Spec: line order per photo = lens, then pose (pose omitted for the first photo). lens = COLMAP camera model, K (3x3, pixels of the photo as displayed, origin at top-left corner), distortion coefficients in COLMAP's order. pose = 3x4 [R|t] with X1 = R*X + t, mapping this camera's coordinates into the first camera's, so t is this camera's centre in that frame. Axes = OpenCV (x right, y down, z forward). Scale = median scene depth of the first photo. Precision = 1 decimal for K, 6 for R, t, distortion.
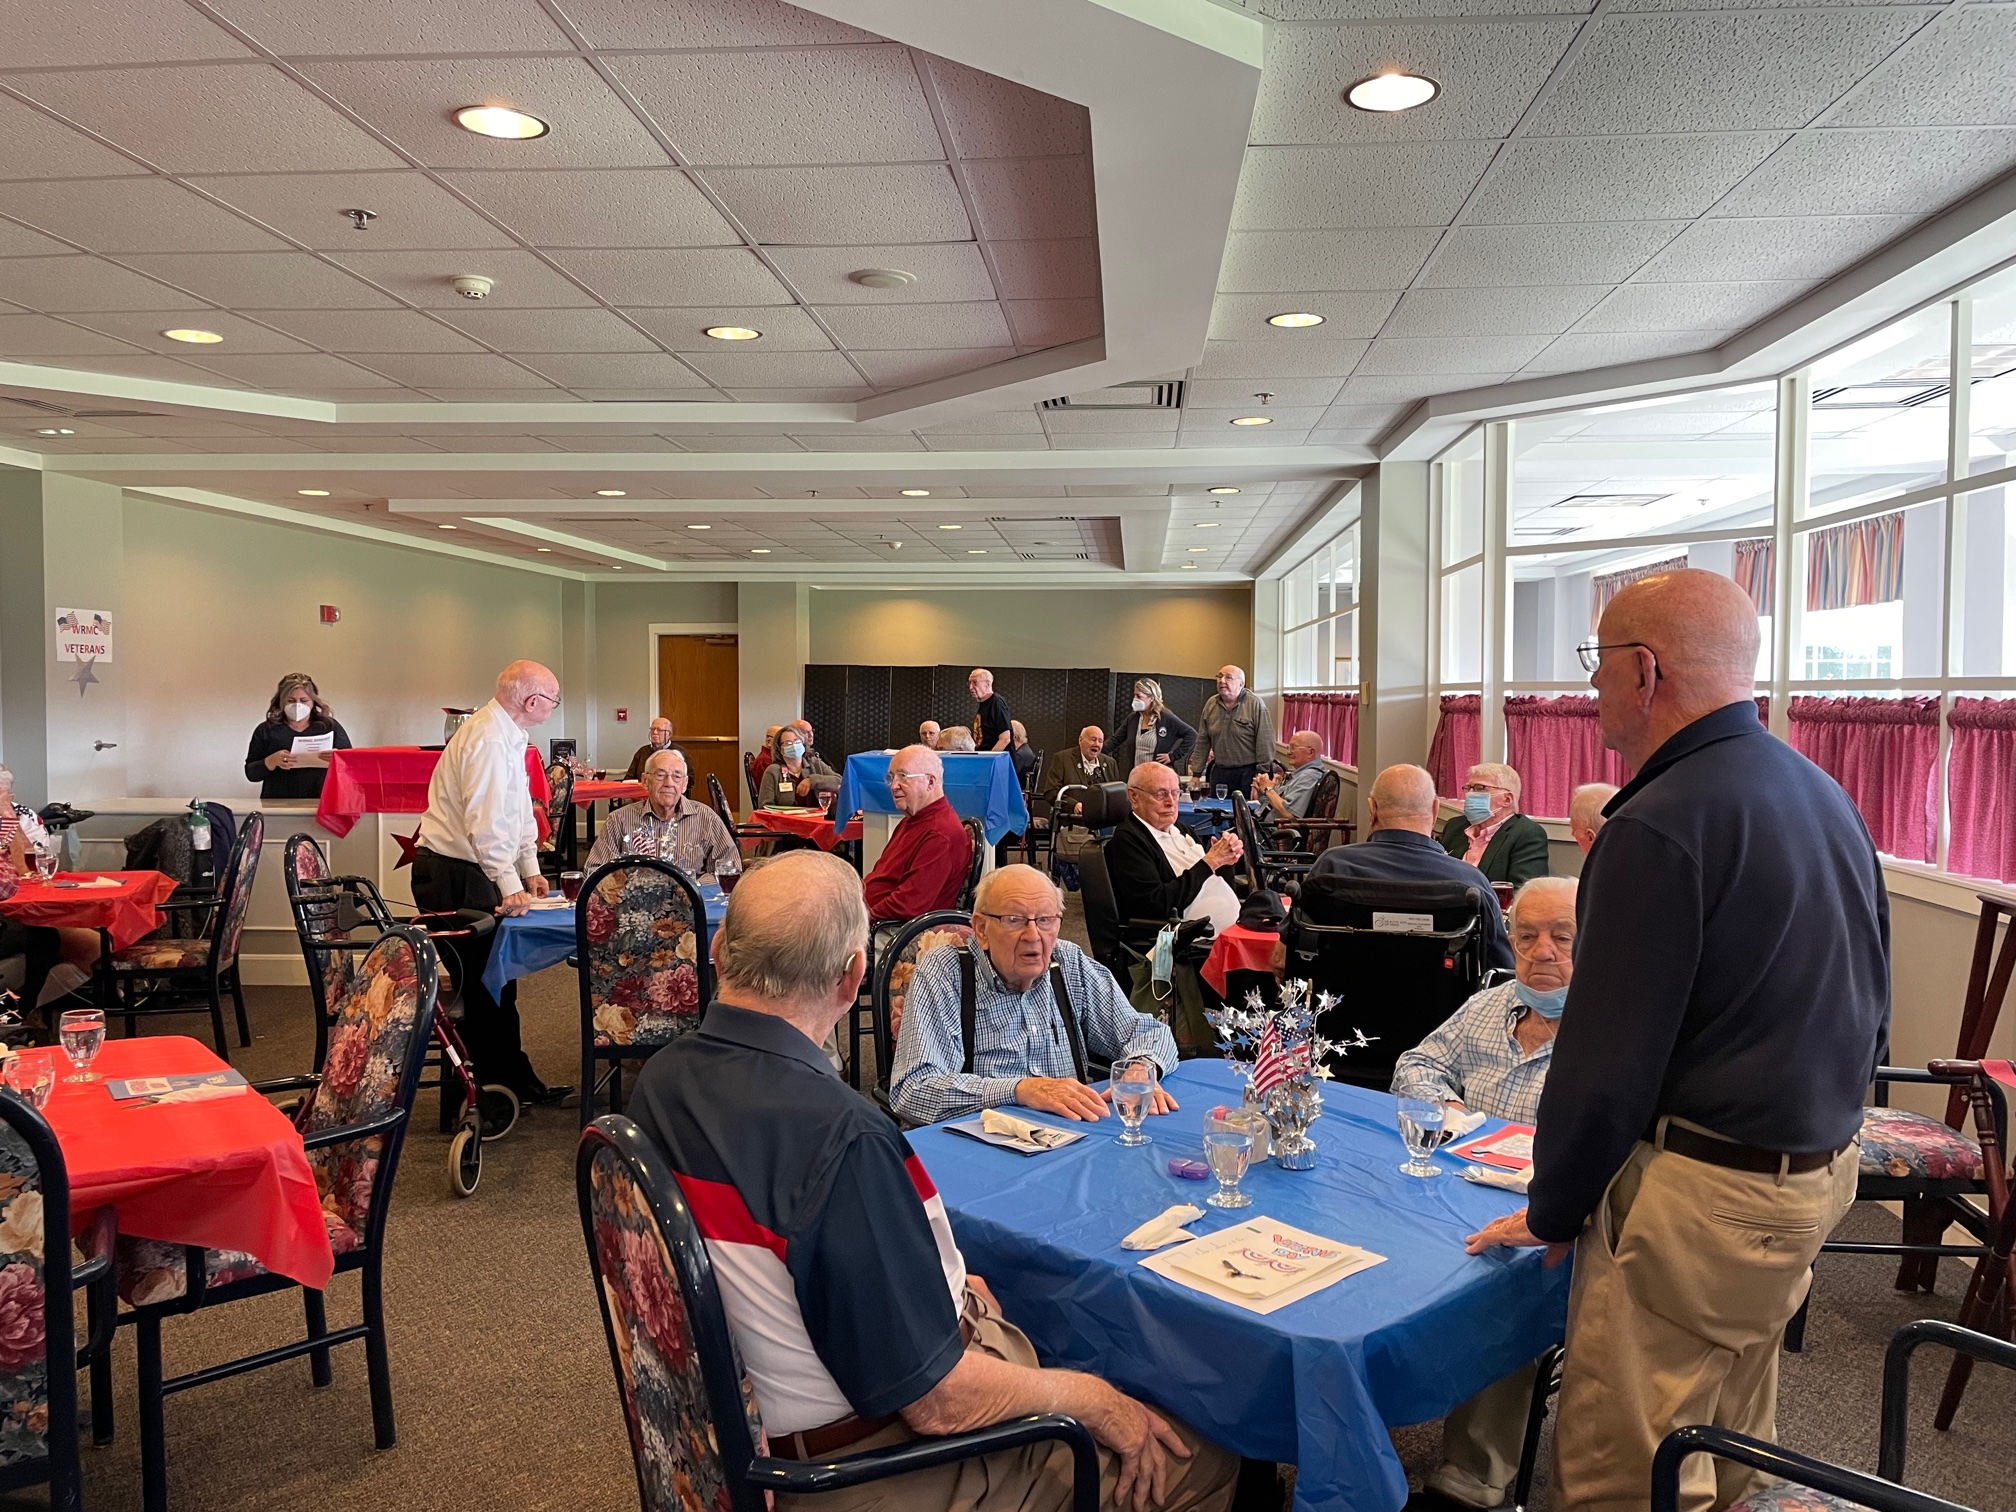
lens RADIAL K [[1517.5, 0, 1010.1], [0, 1517.5, 765.9], [0, 0, 1]] dist [0.048174, 0.003616]
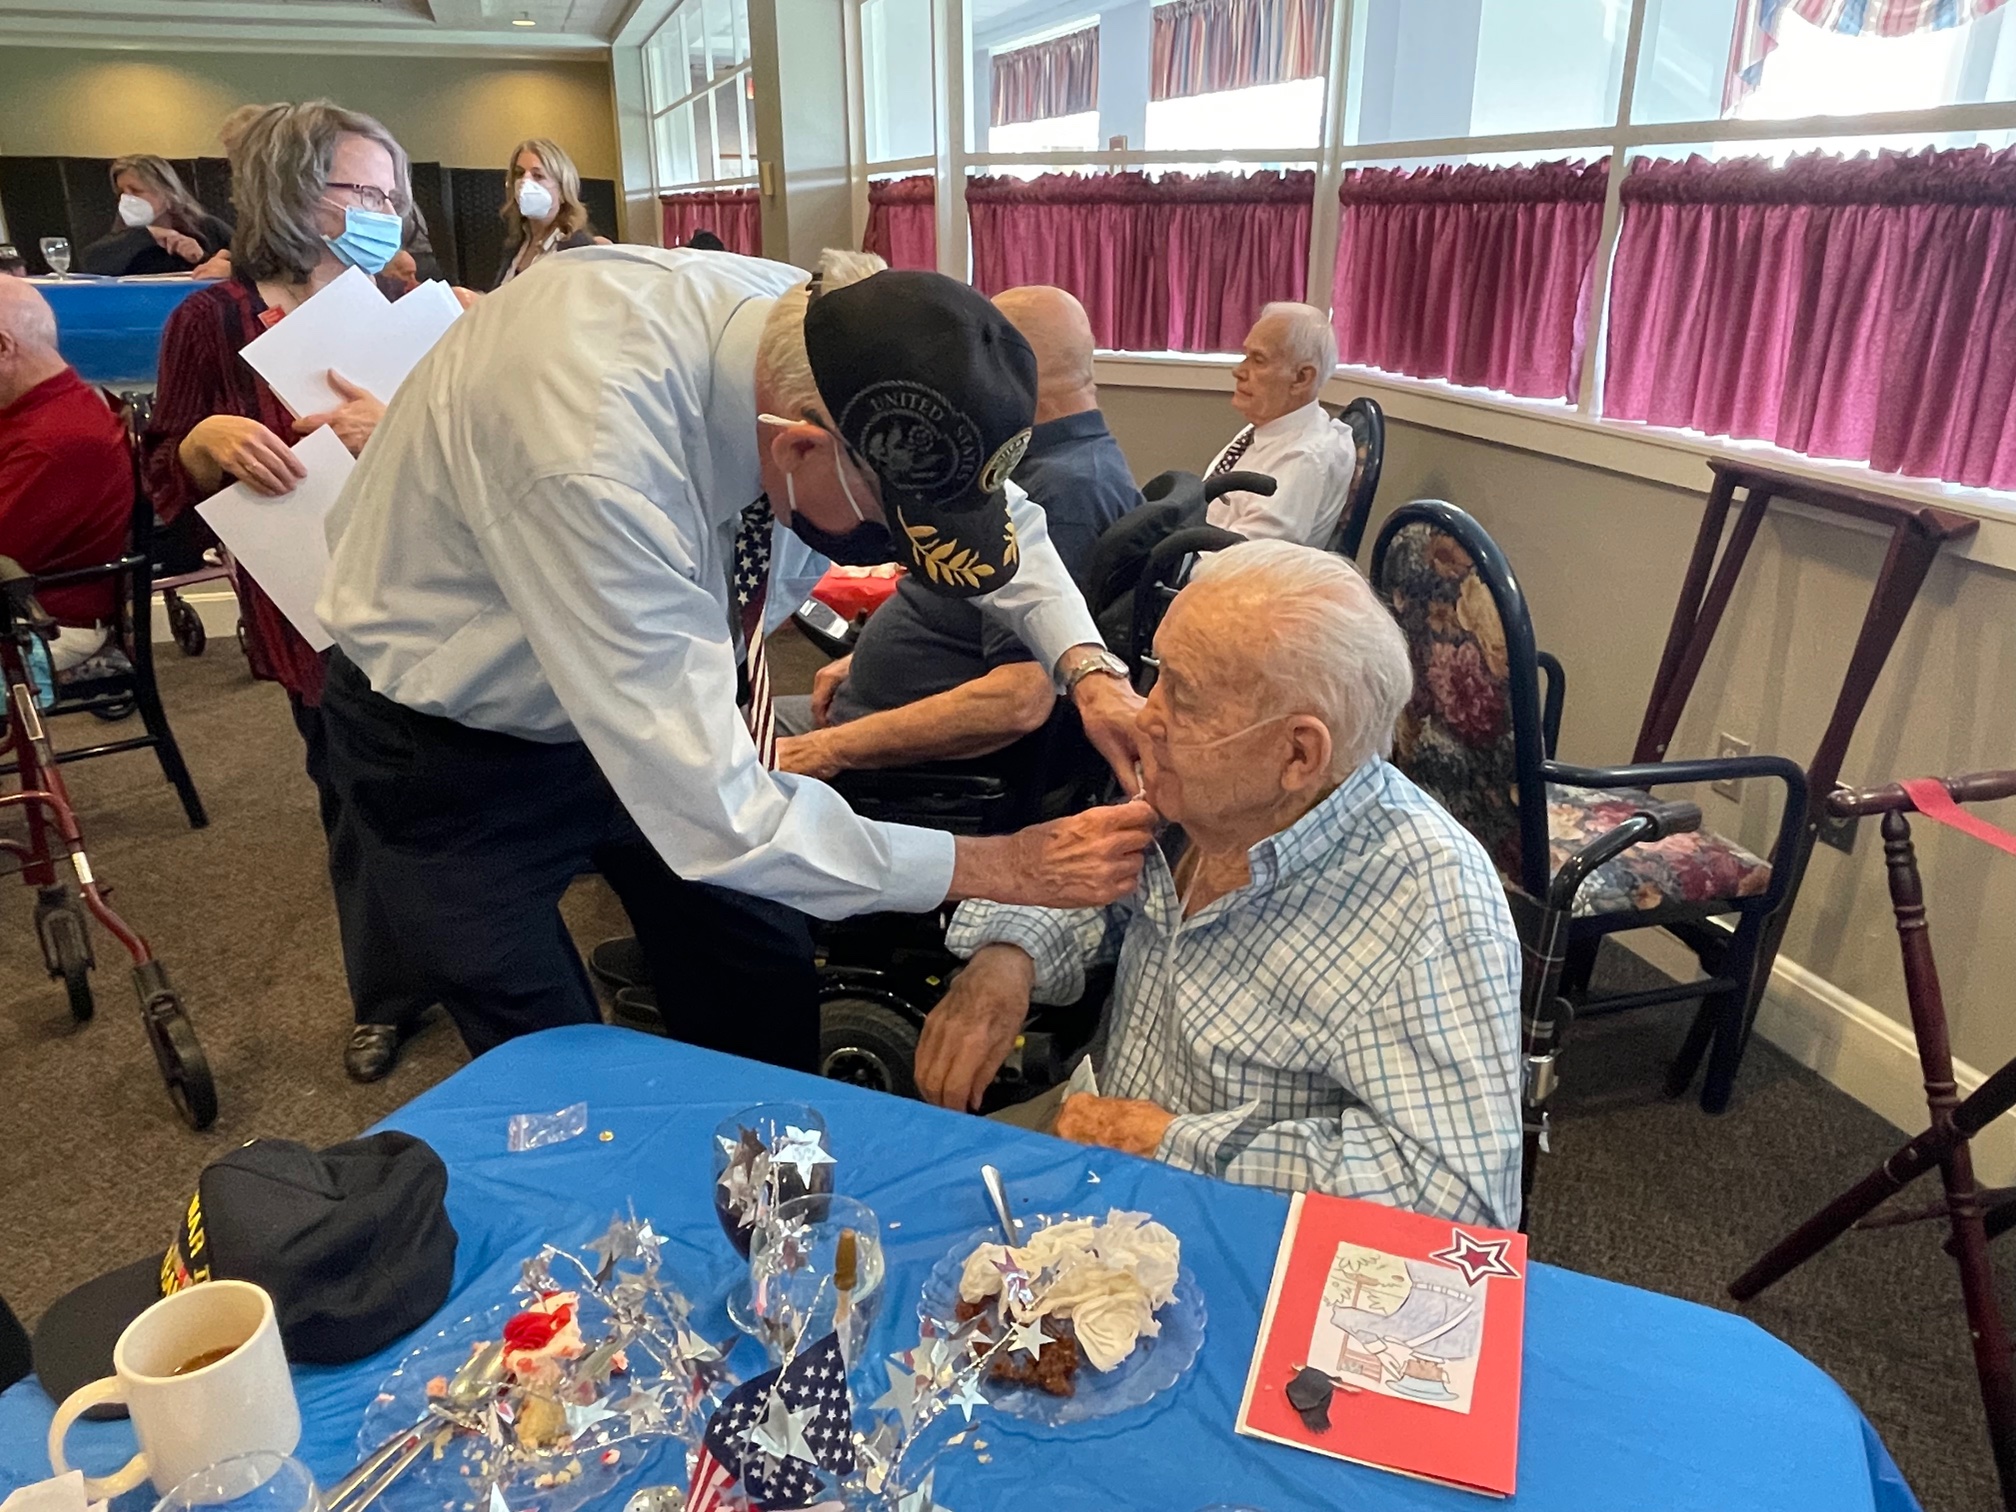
lens RADIAL K [[1422.9, 0, 1025.6], [0, 1422.9, 746.1], [0, 0, 1]] dist [-0.005248, -0.001167]
pose [[0.916311, -0.148283, 0.372003, 0.059421], [0.025263, 0.948476, 0.315842, -0.001613], [-0.399670, -0.280011, 0.872844, 0.322644]]
